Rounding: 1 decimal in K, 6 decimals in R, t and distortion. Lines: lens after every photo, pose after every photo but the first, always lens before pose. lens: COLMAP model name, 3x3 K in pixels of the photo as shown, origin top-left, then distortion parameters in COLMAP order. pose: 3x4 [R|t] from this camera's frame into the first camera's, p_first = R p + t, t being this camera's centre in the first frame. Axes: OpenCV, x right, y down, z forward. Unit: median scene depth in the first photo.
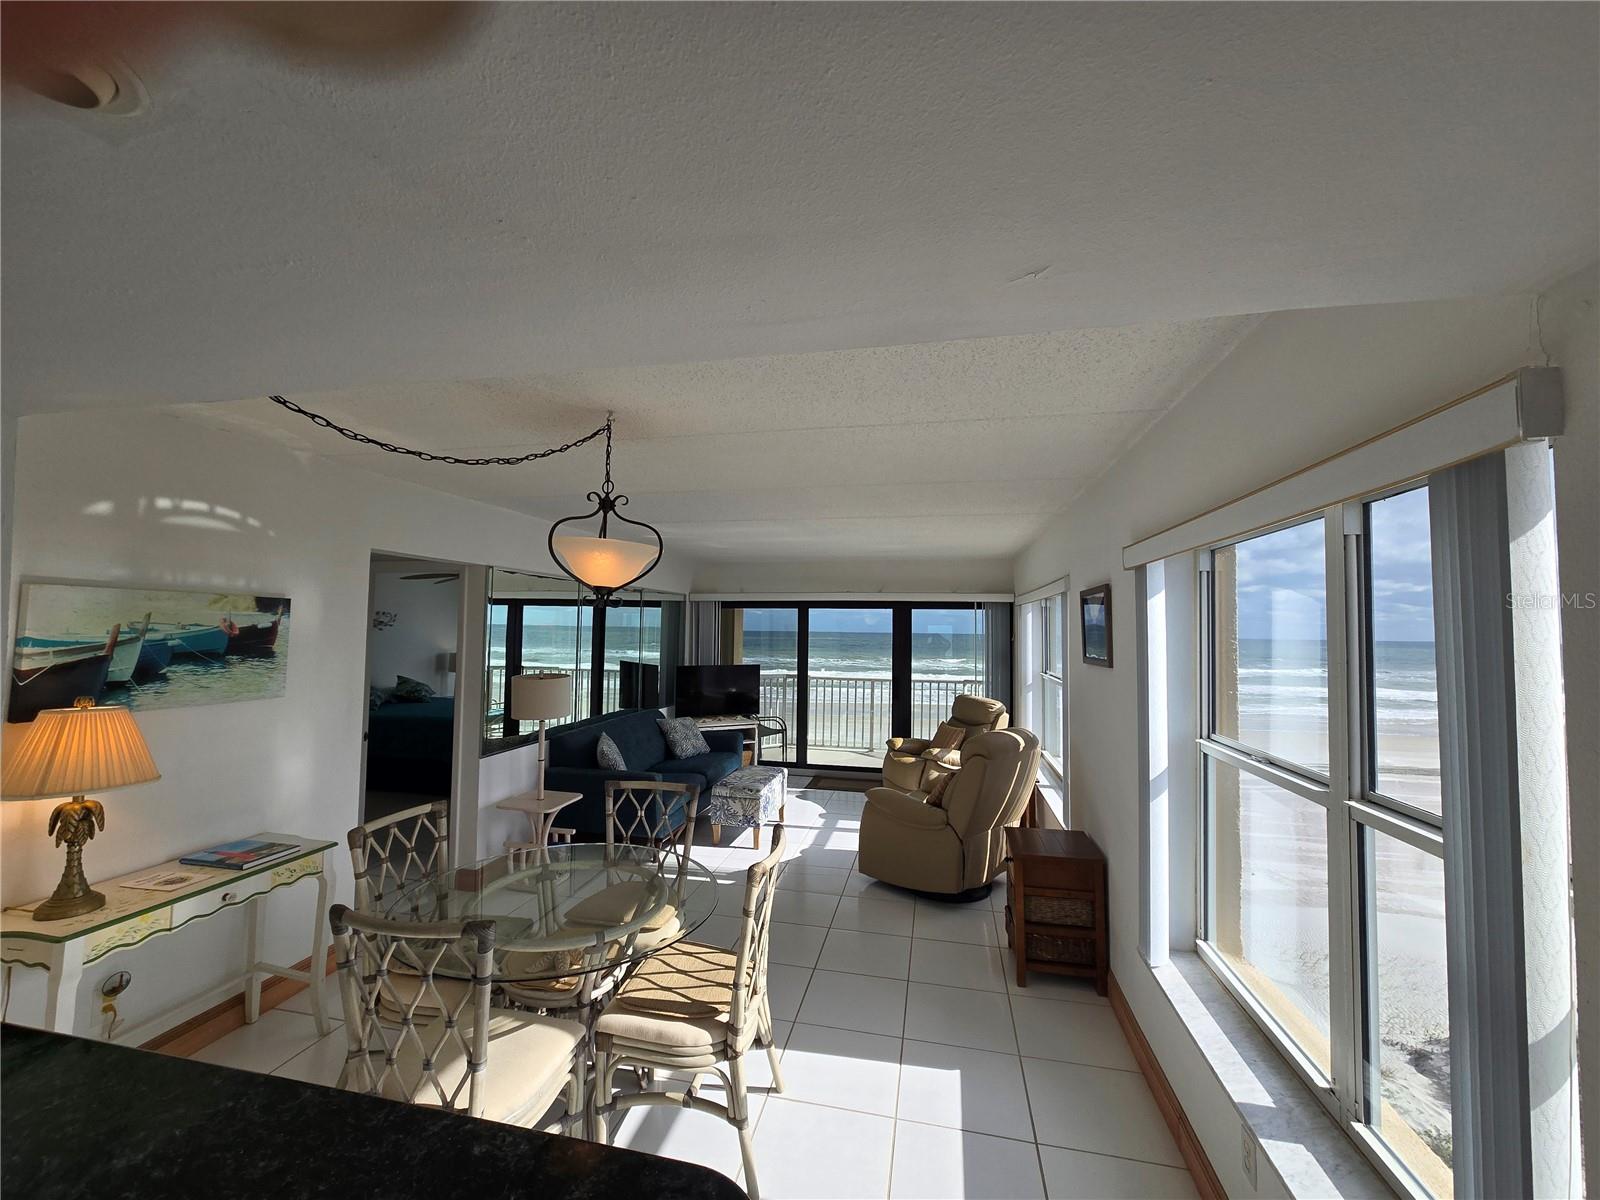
lens RADIAL K [[661.1, 0, 791.1], [0, 661.1, 599.7], [0, 0, 1]] dist [0.001278, -0.002093]
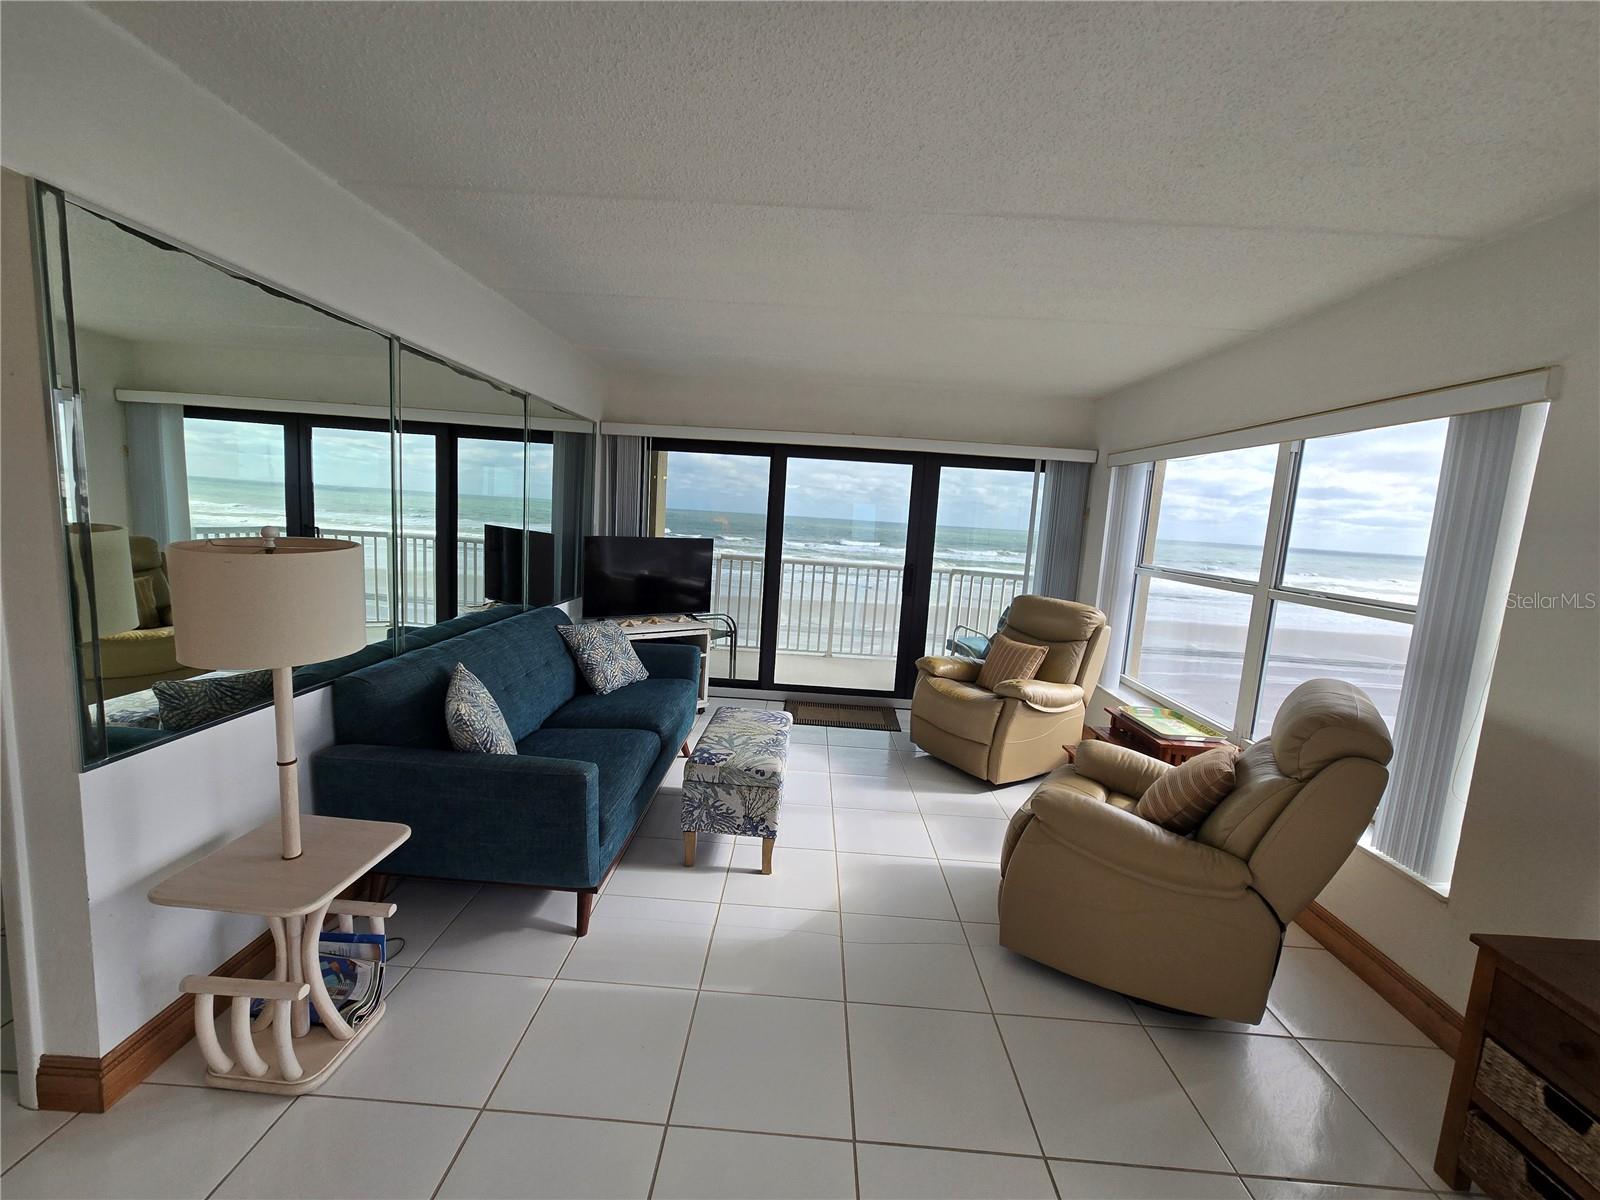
lens RADIAL K [[661.1, 0, 796.2], [0, 661.1, 594.4], [0, 0, 1]] dist [0.001278, -0.002093]
pose [[0.980247, 0.021893, 0.196560, -0.102402], [-0.055810, 0.984082, 0.168721, 0.039946], [-0.189738, -0.176359, 0.965866, 0.365470]]
